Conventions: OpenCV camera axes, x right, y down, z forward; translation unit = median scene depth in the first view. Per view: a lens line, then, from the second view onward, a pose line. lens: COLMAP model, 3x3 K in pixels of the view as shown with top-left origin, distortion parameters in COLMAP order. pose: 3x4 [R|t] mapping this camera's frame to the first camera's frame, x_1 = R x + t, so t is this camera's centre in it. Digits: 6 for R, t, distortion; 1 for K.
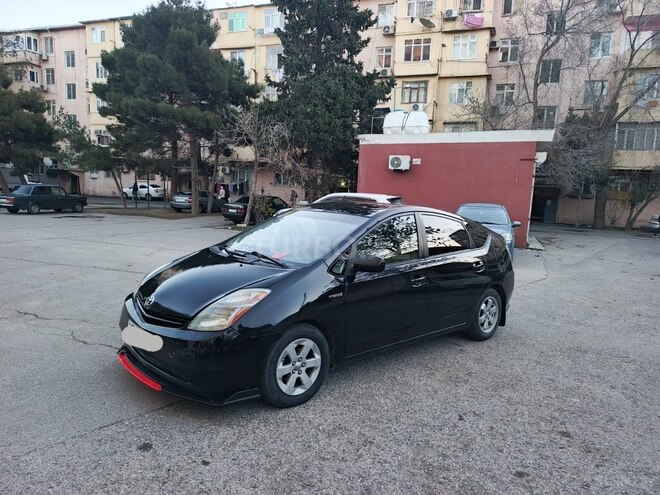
lens RADIAL K [[464.9, 0, 328.1], [0, 464.9, 250.3], [0, 0, 1]] dist [0.027900, -0.017315]
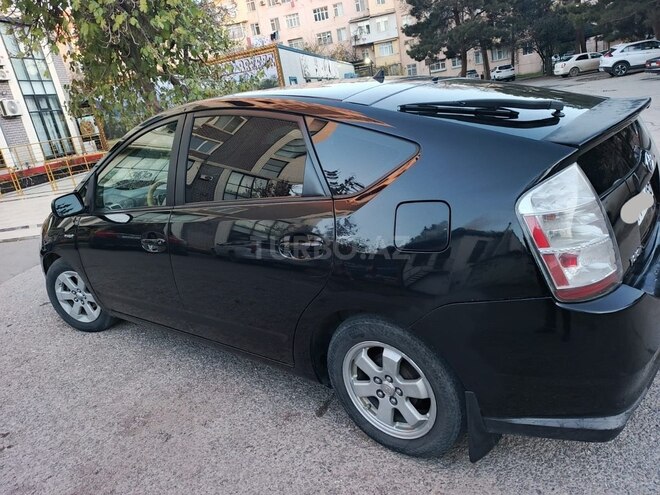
lens RADIAL K [[470.7, 0, 326.1], [0, 470.7, 249.2], [0, 0, 1]] dist [0.011066, -0.005443]
pose [[0.158879, 0.234286, -0.959097, 0.158971], [0.043780, 0.968809, 0.243910, -0.012153], [0.986327, -0.080742, 0.143667, 0.224806]]
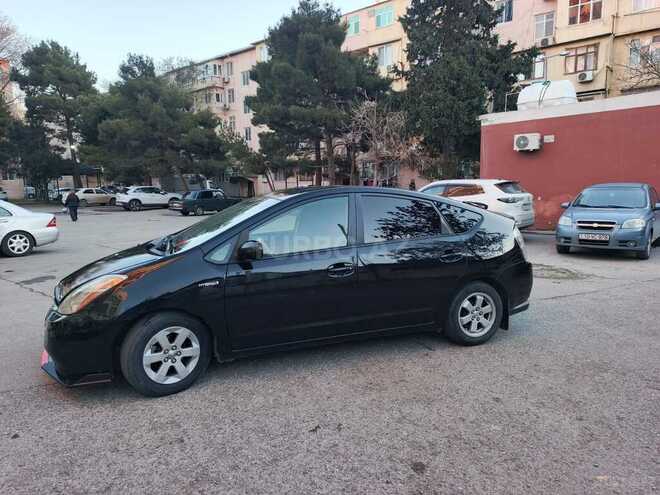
lens RADIAL K [[464.9, 0, 328.1], [0, 464.9, 250.3], [0, 0, 1]] dist [0.027900, -0.017315]
pose [[0.931417, -0.004926, -0.363921, 0.098282], [0.008255, 0.999937, 0.007591, 0.004015], [0.363861, -0.010074, 0.931399, 0.034605]]
